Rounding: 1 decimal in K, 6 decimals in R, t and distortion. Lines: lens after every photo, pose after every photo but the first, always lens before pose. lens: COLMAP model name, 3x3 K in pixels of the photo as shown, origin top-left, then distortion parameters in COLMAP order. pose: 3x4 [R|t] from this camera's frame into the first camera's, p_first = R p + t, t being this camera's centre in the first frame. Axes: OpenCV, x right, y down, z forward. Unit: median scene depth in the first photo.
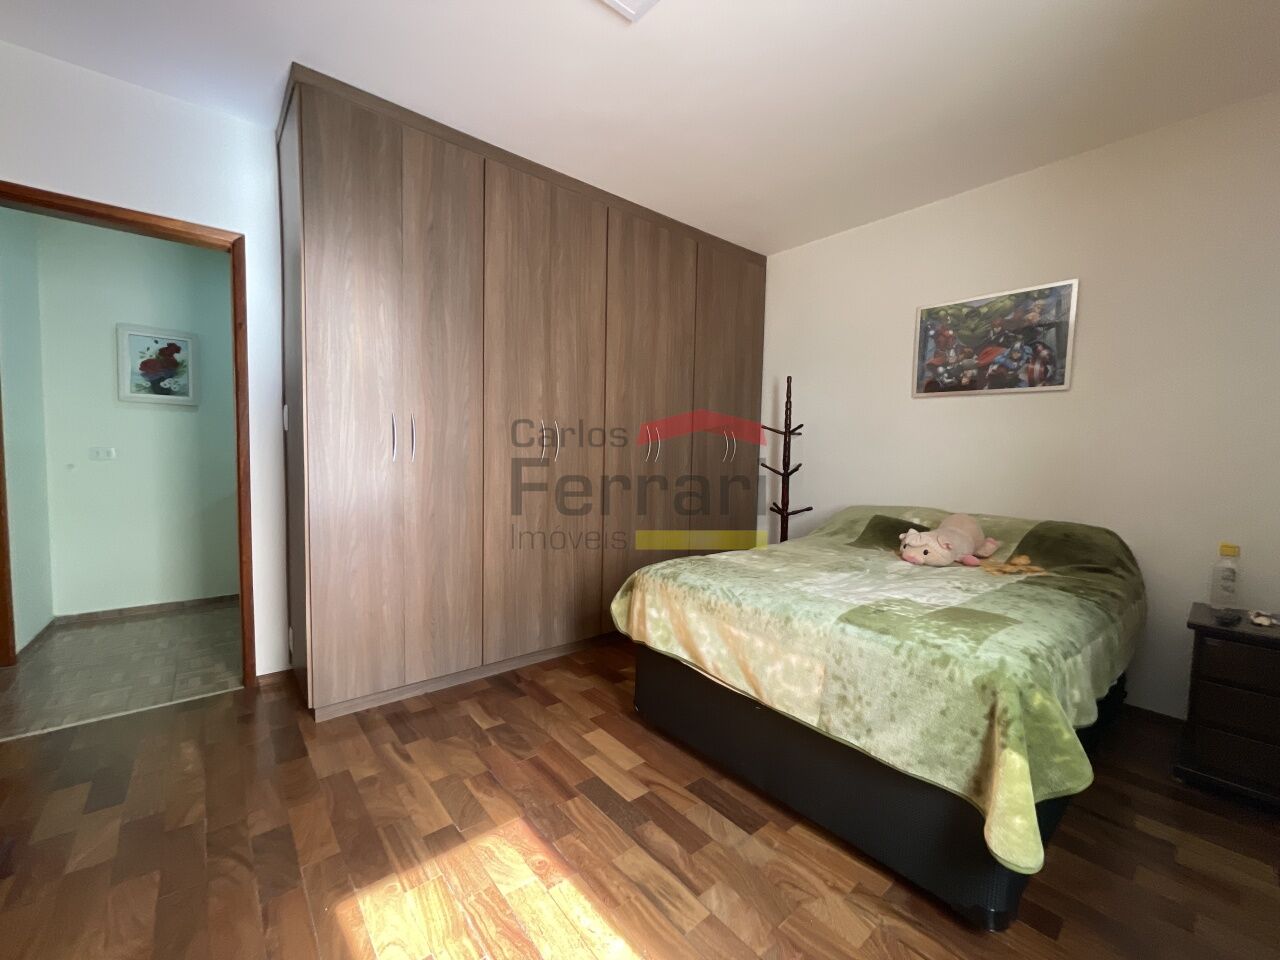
lens RADIAL K [[518.2, 0, 642.9], [0, 518.2, 481.8], [0, 0, 1]] dist [-0.000912, 0.000269]
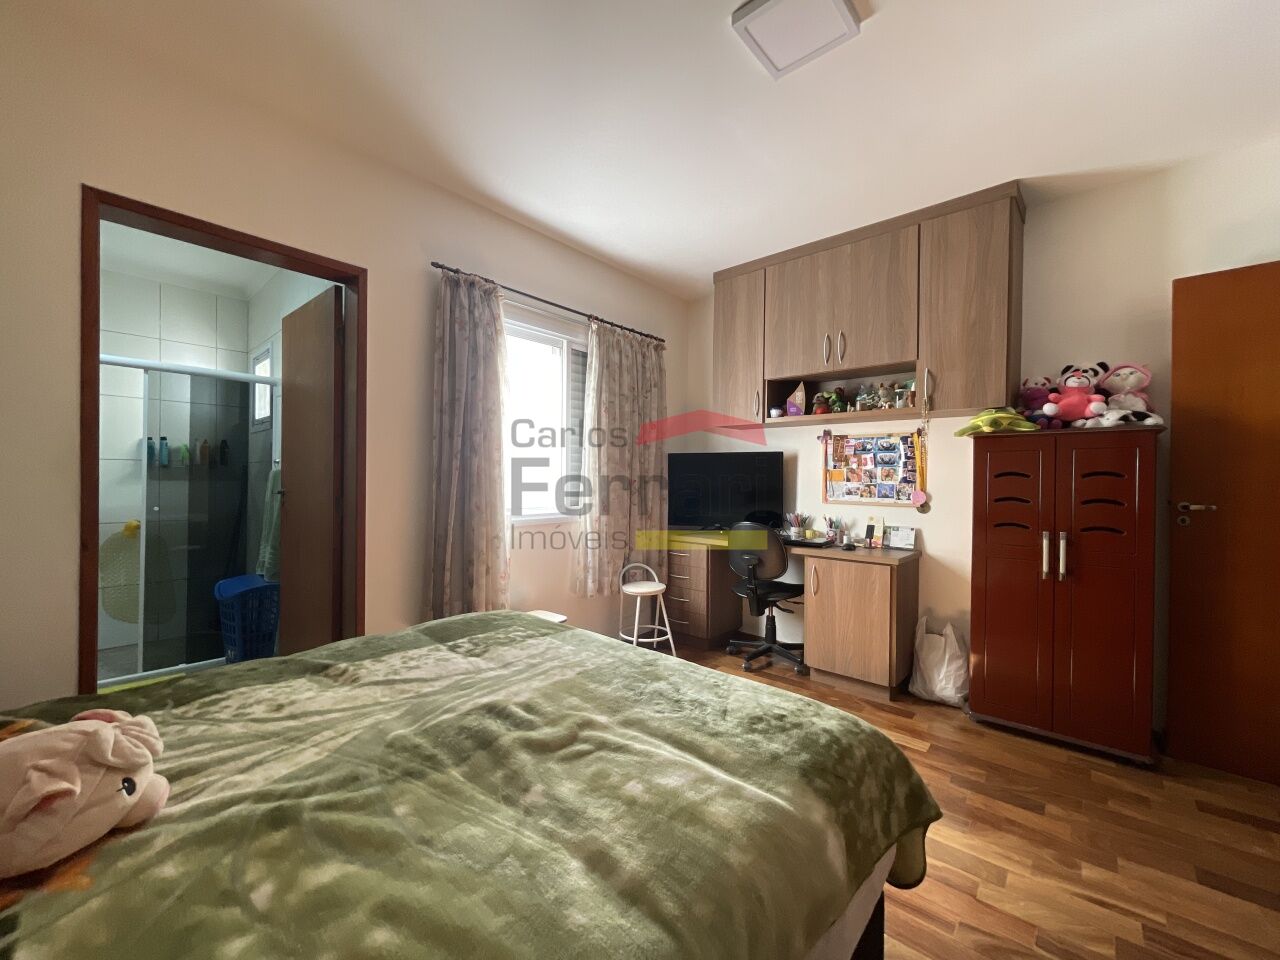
lens RADIAL K [[518.2, 0, 637.4], [0, 518.2, 481.3], [0, 0, 1]] dist [-0.000912, 0.000269]
pose [[-0.987873, -0.033750, -0.151554, 0.243032], [-0.041862, 0.997838, 0.050655, -0.062108], [0.149517, 0.056385, -0.987150, 1.158940]]
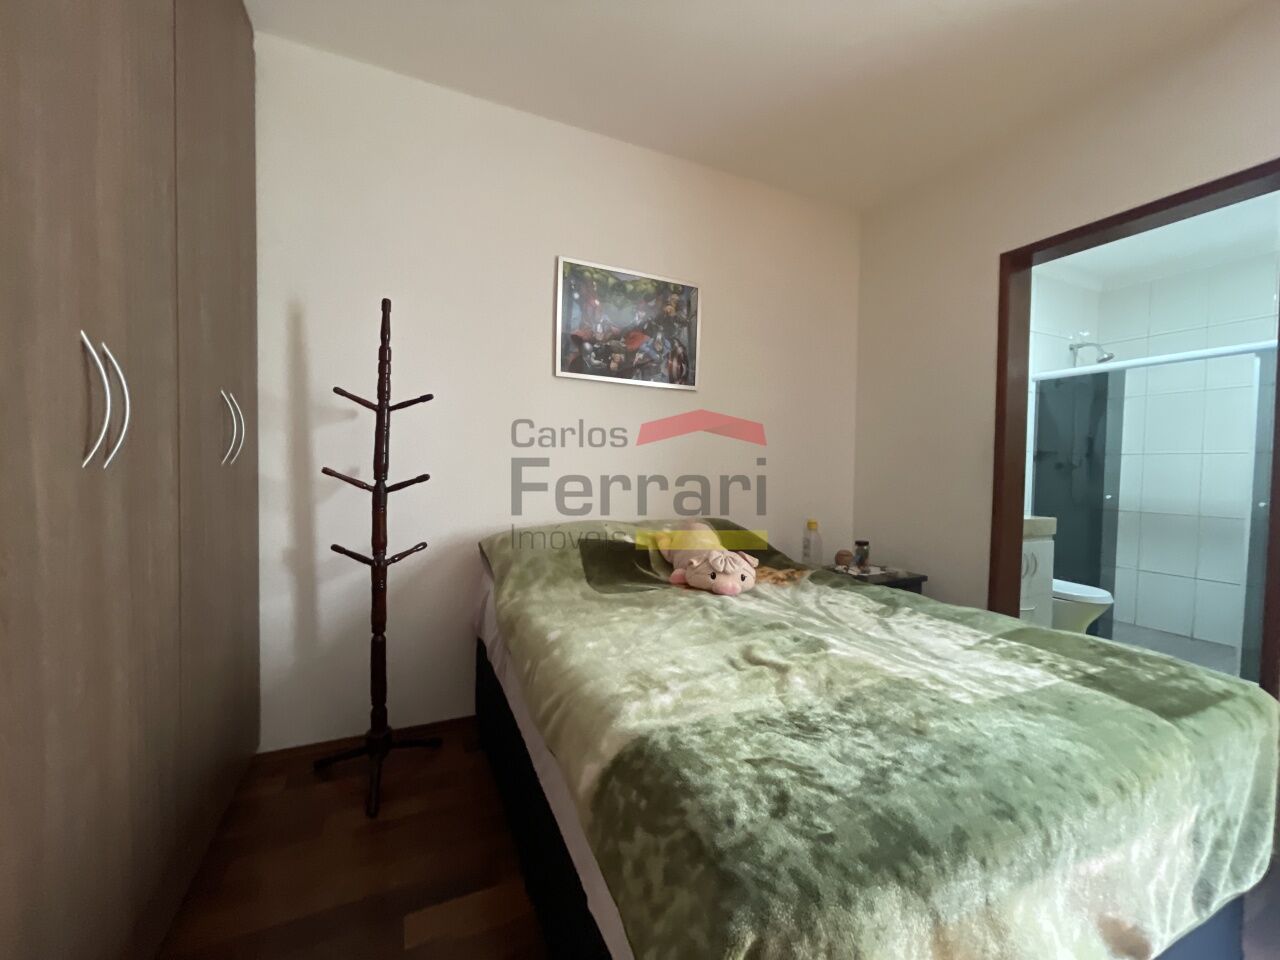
lens RADIAL K [[518.2, 0, 640.8], [0, 518.2, 486.4], [0, 0, 1]] dist [-0.000912, 0.000269]
pose [[0.276441, -0.049516, 0.959754, -0.197264], [0.045369, 0.998231, 0.038433, -0.031012], [-0.959959, 0.032918, 0.278198, 0.782106]]
